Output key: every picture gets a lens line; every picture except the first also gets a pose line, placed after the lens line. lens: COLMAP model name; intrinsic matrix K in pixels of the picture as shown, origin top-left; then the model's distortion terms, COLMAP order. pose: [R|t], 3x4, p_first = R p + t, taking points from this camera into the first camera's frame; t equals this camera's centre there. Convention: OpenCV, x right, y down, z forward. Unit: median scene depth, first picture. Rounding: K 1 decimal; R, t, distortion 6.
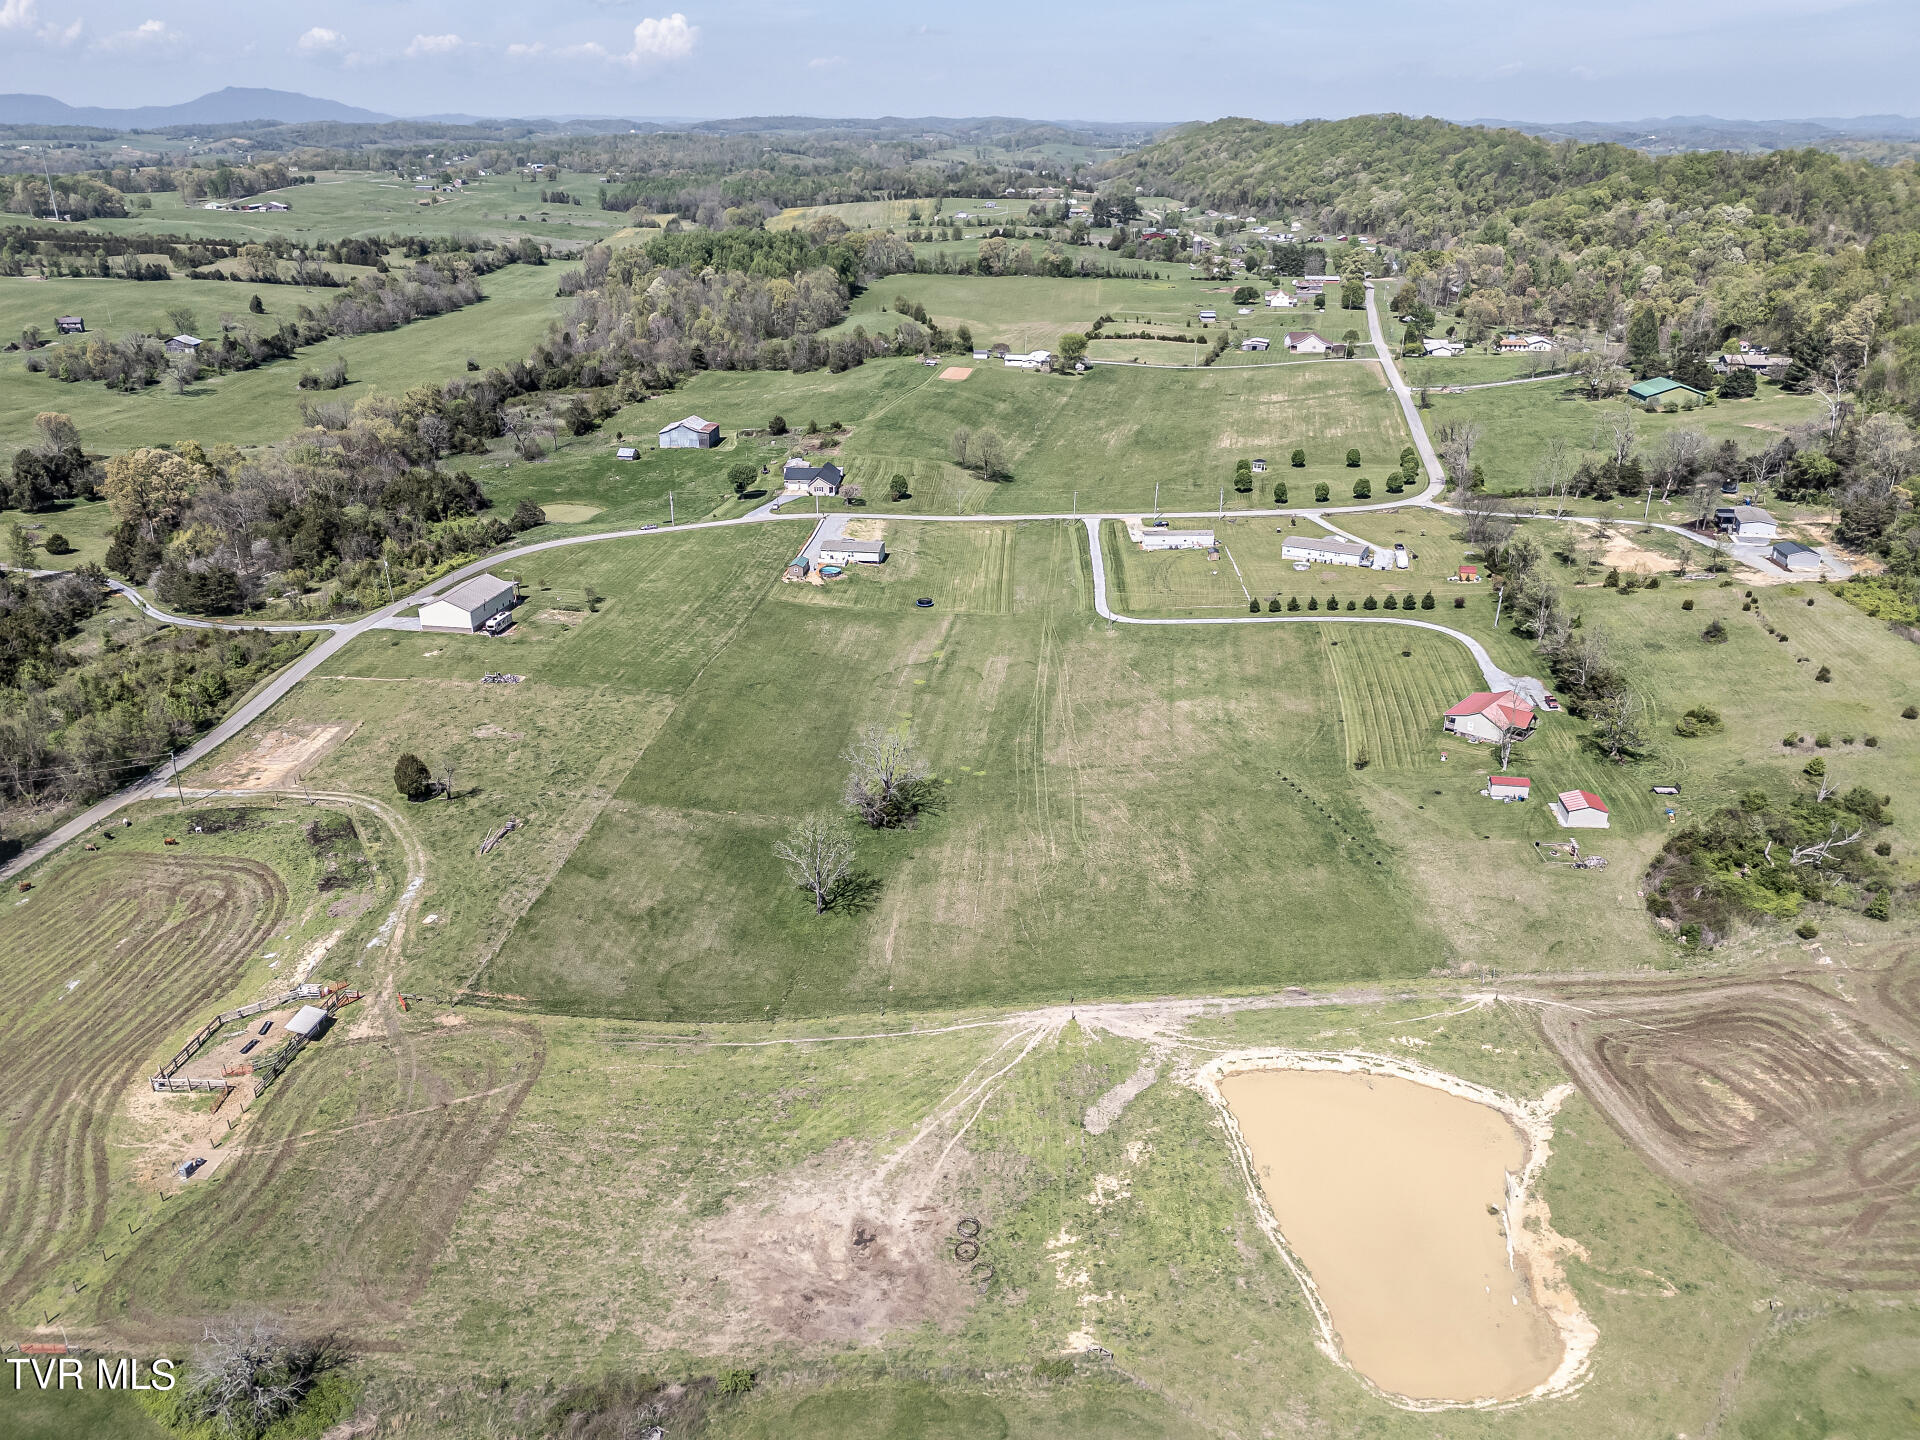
lens RADIAL K [[1409.1, 0, 958.4], [0, 1409.1, 718.7], [0, 0, 1]] dist [0.065311, -0.064133]
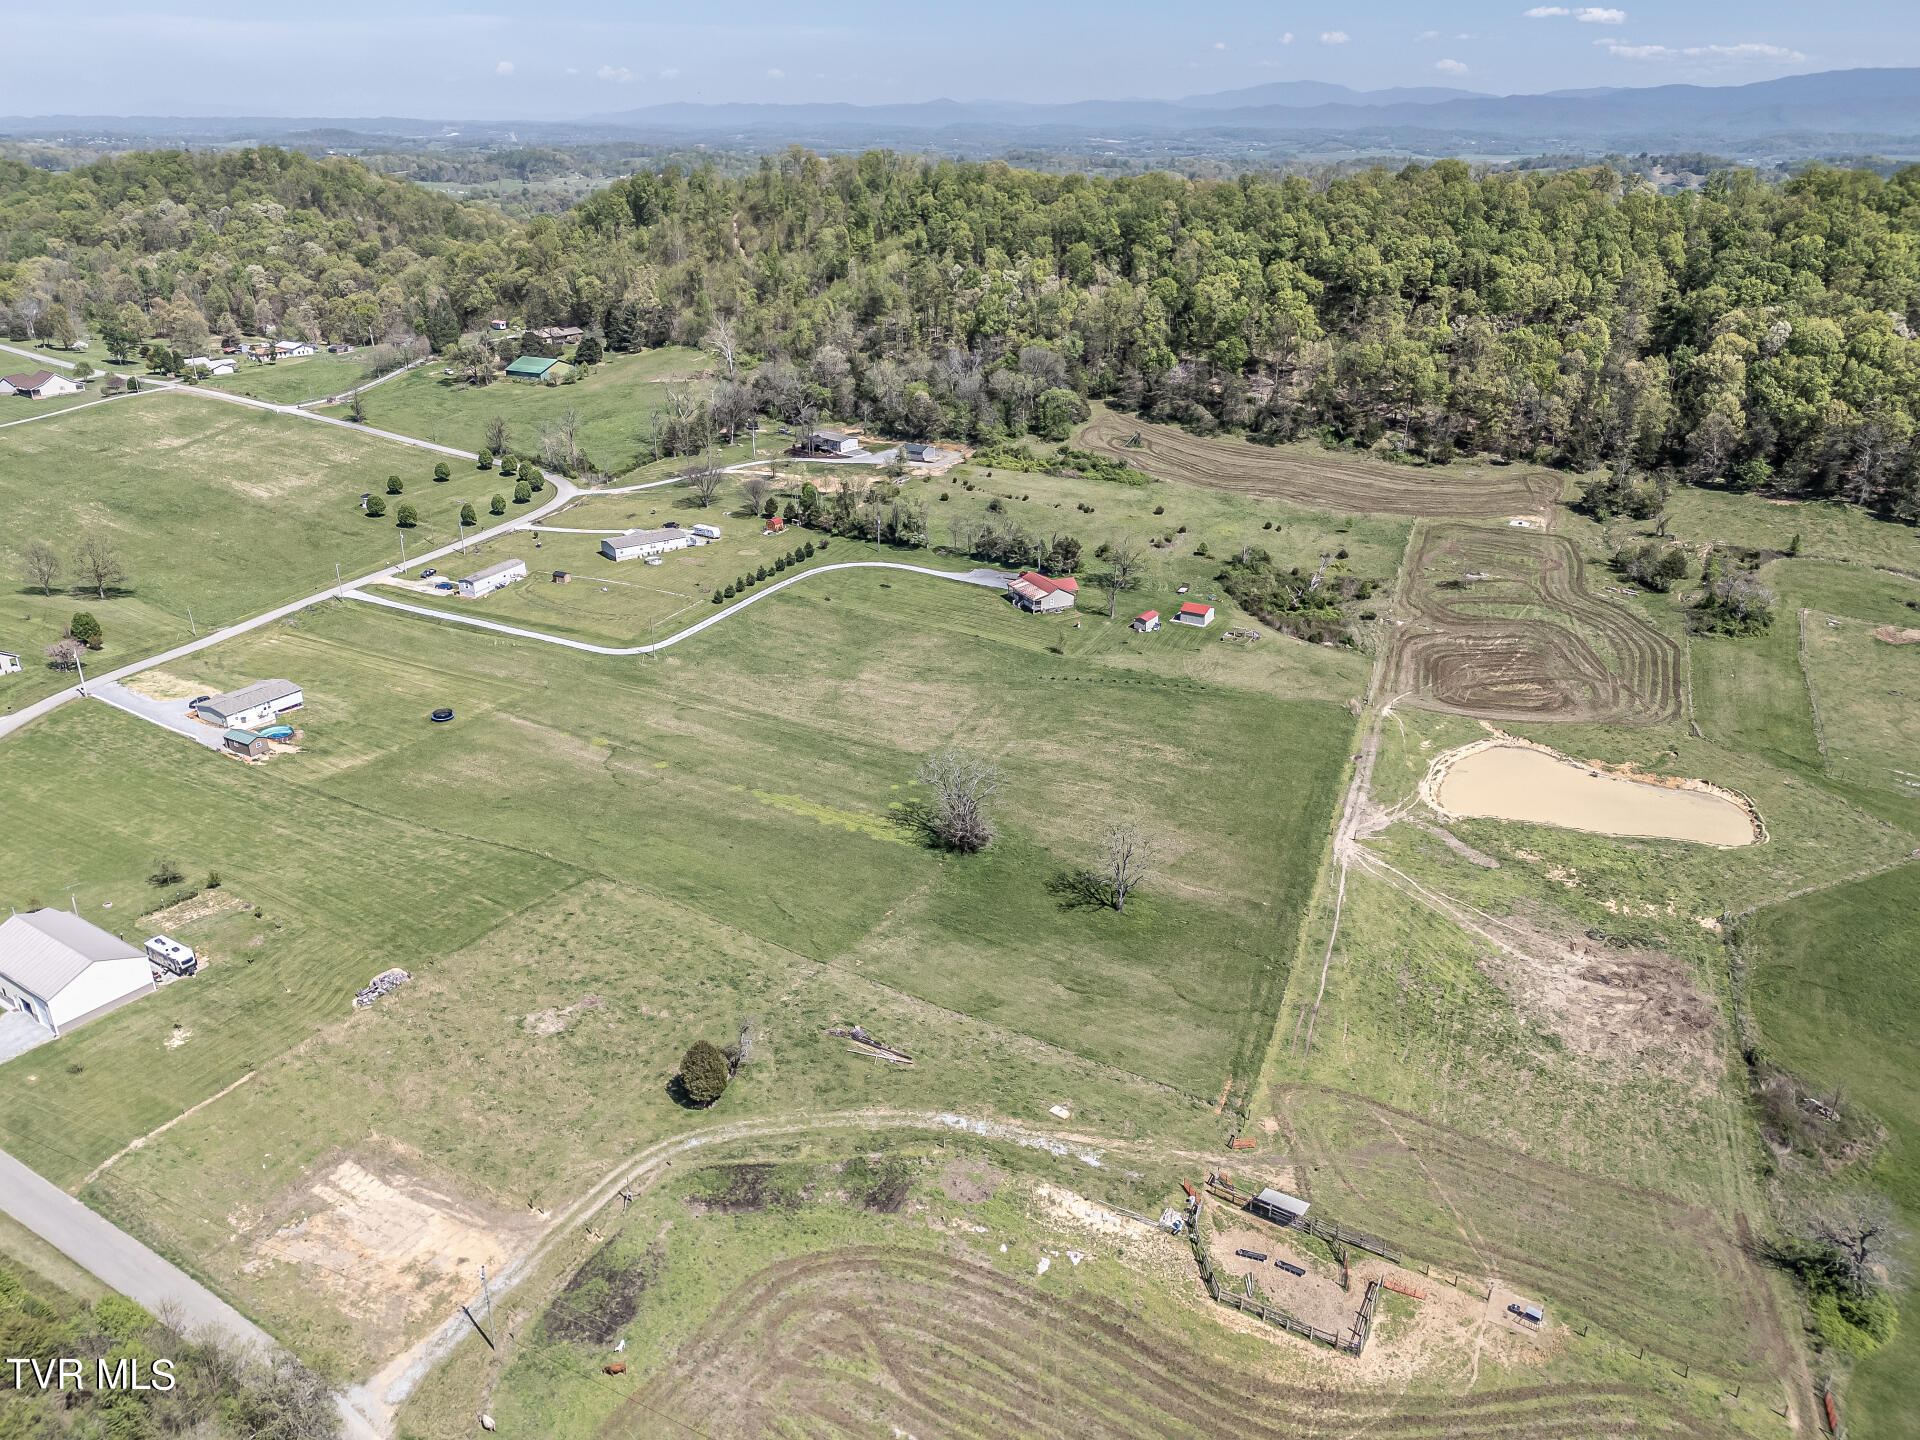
lens RADIAL K [[1409.1, 0, 960.3], [0, 1409.1, 722.4], [0, 0, 1]] dist [0.065311, -0.064133]
pose [[0.400111, -0.355648, 0.844645, -0.741928], [0.353607, 0.910176, 0.215736, -0.188653], [-0.845502, 0.212354, 0.489931, 0.455493]]
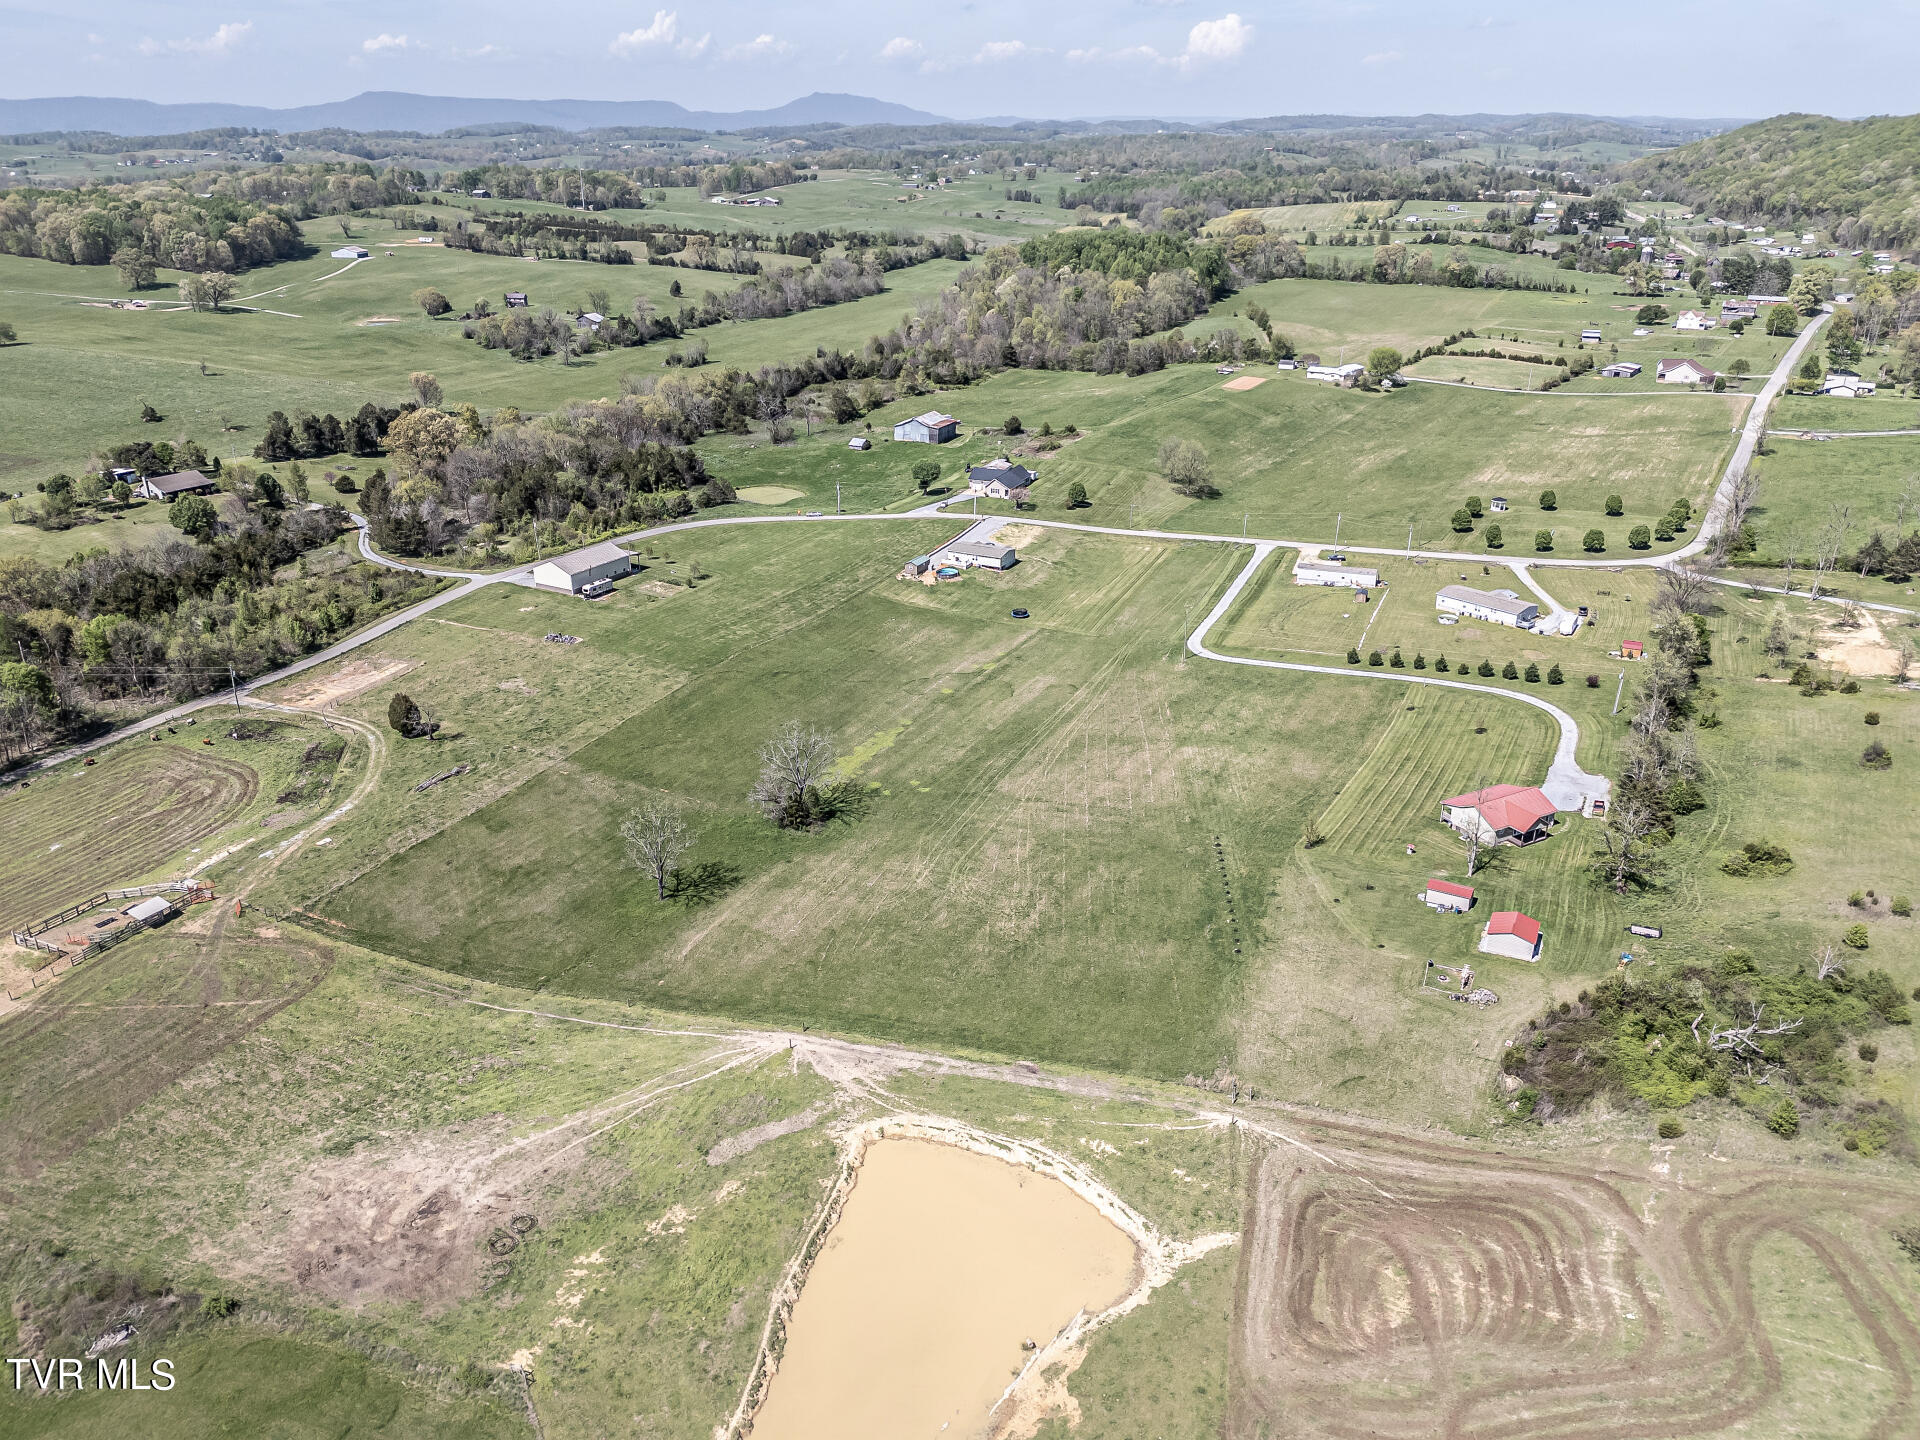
lens RADIAL K [[1409.1, 0, 959.6], [0, 1409.1, 717.6], [0, 0, 1]] dist [0.065311, -0.064133]
pose [[0.939870, 0.132647, -0.314721, 0.320906], [-0.132780, 0.990920, 0.021118, -0.032725], [0.314665, 0.021941, 0.948949, 0.076544]]
